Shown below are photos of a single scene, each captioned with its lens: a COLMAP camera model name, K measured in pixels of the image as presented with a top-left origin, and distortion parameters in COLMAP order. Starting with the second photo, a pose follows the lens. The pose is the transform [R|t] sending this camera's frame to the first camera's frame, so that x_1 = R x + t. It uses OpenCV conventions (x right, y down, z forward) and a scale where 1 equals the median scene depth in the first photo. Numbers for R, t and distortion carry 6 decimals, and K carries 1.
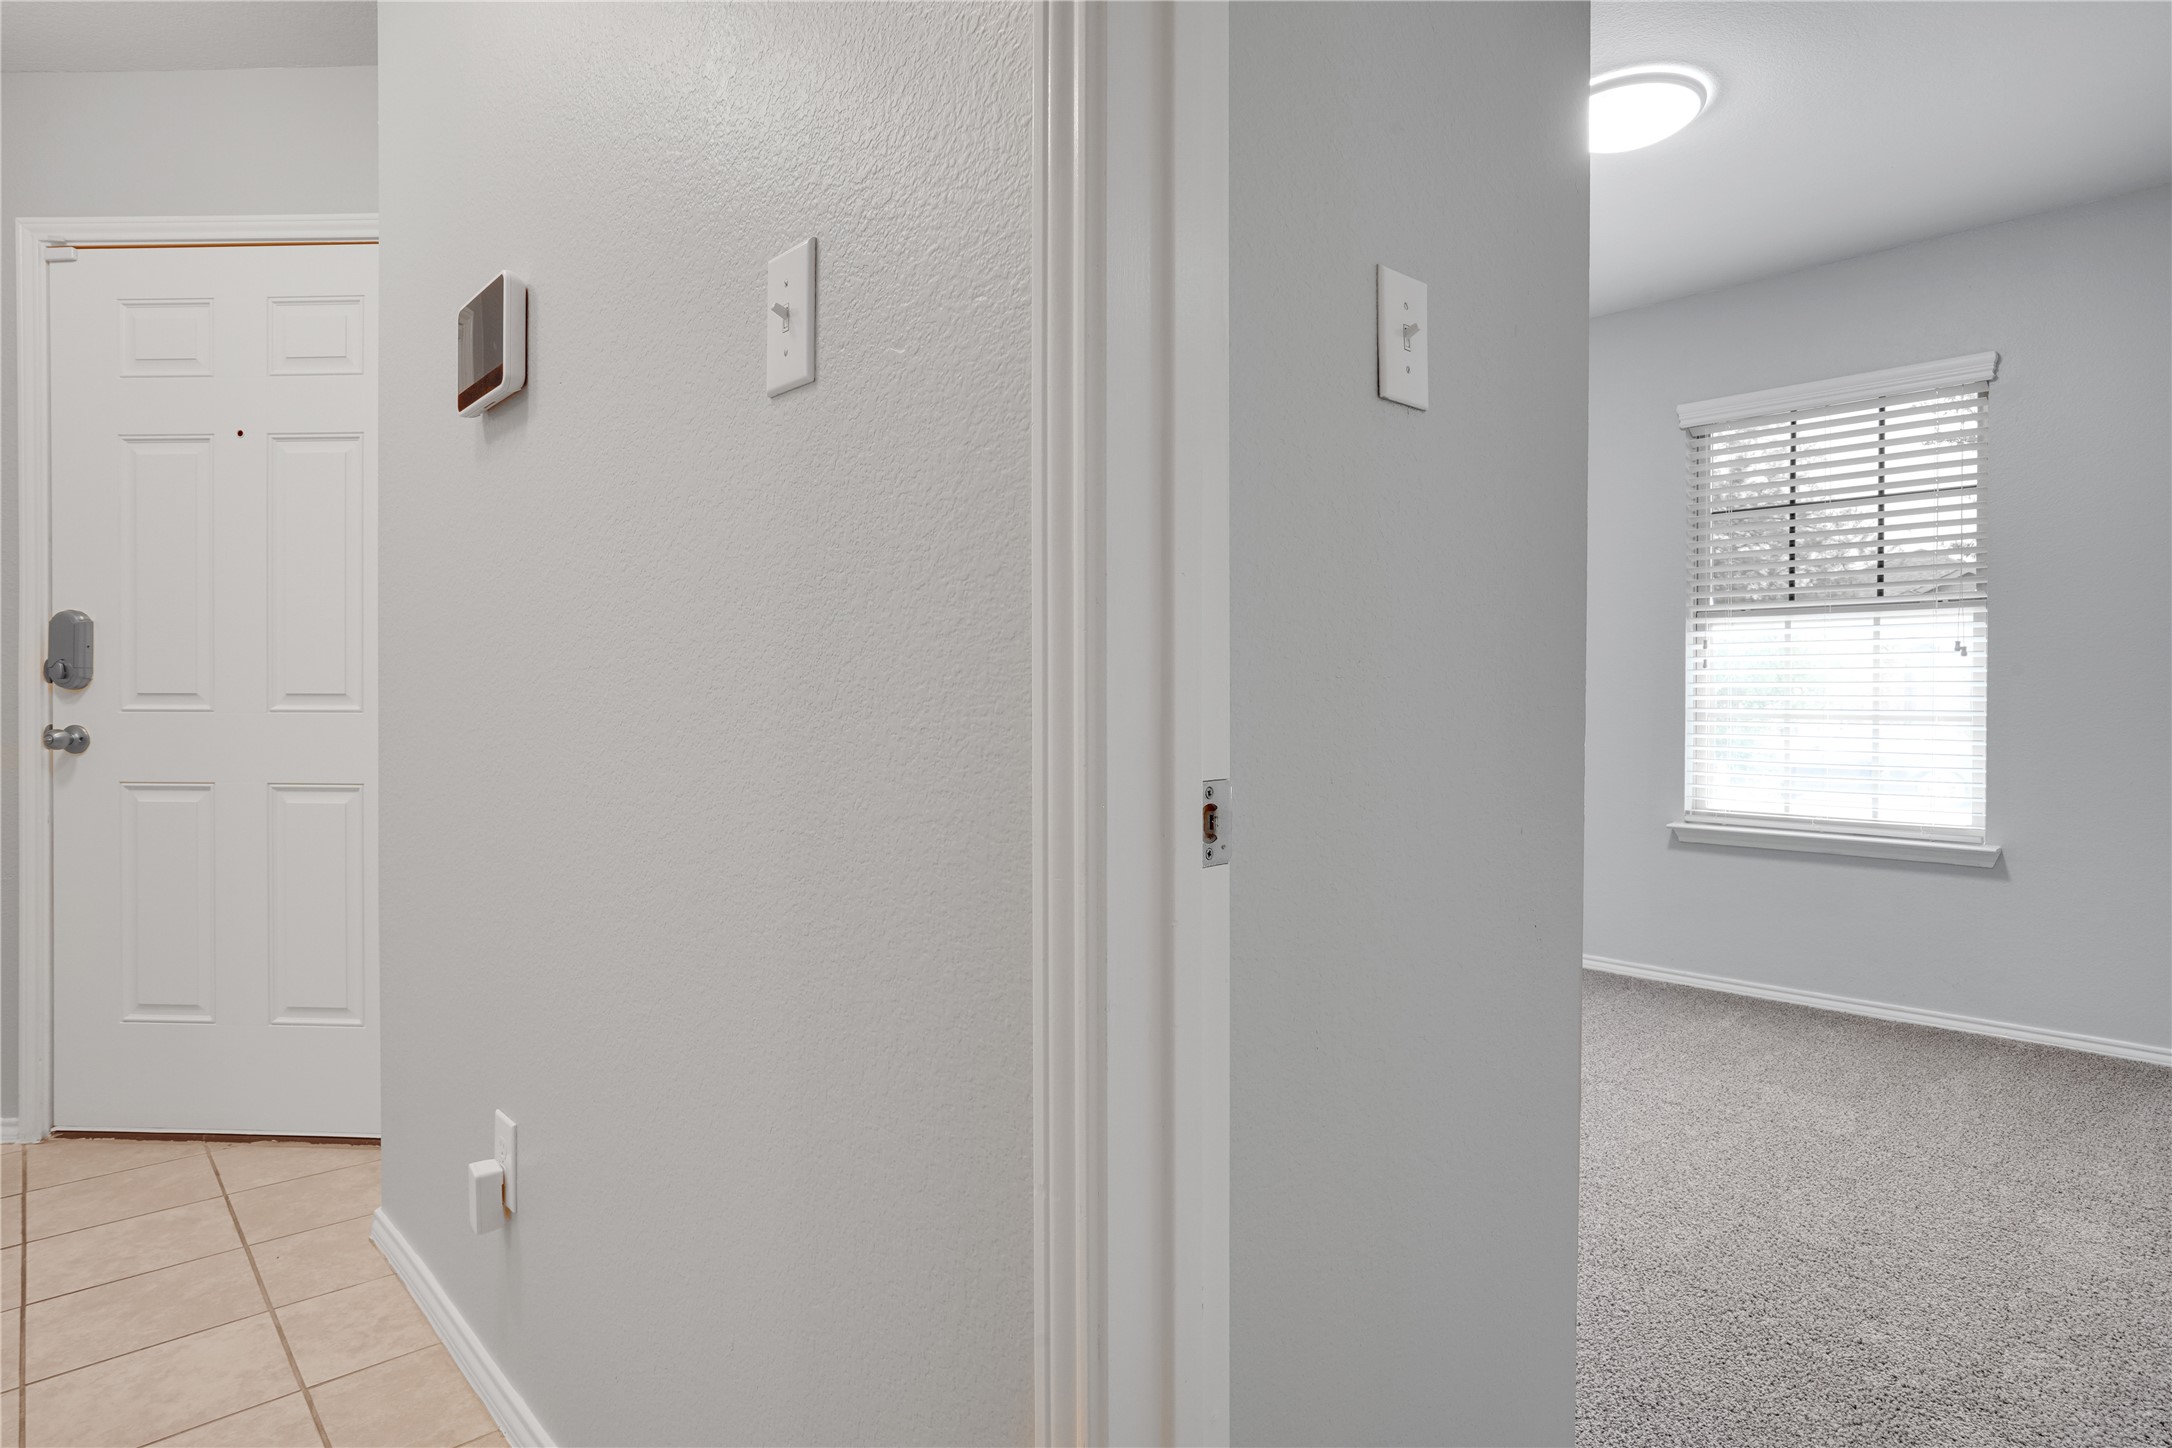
lens RADIAL K [[1204.8, 0, 1092.7], [0, 1204.8, 702.0], [0, 0, 1]] dist [-0.027782, 0.024409]
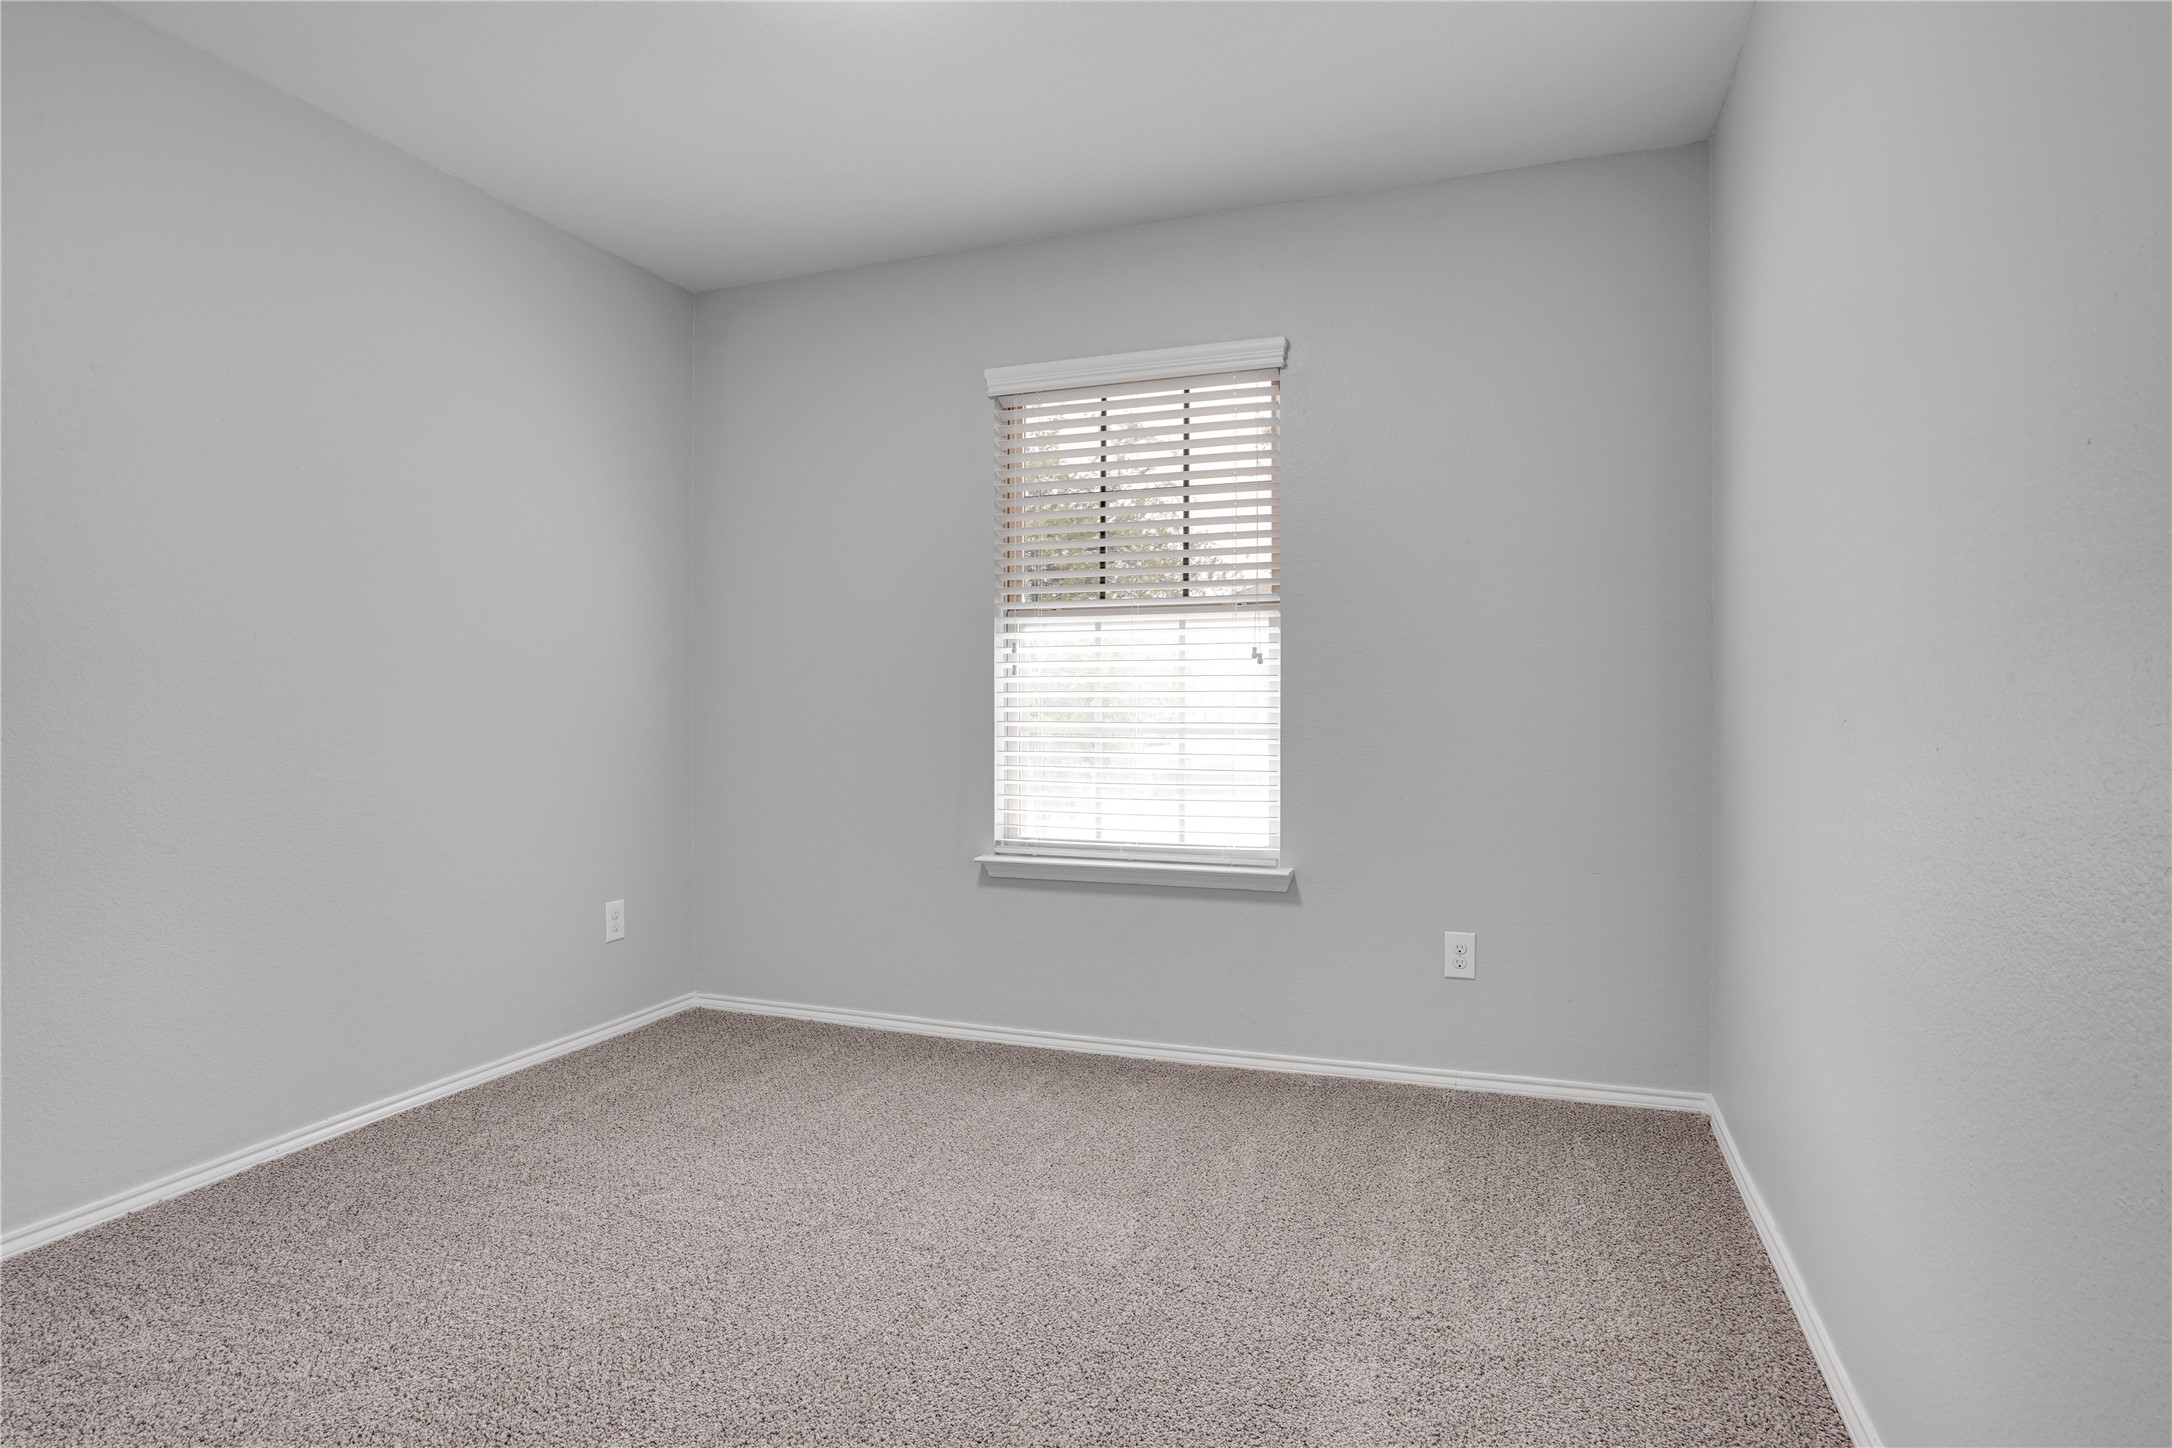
lens RADIAL K [[1204.8, 0, 1087.4], [0, 1204.8, 707.1], [0, 0, 1]] dist [-0.027782, 0.024409]
pose [[0.896627, 0.000595, 0.442787, 0.196302], [0.003103, 0.999966, -0.007627, 0.001794], [-0.442777, 0.008212, 0.896594, 0.224293]]
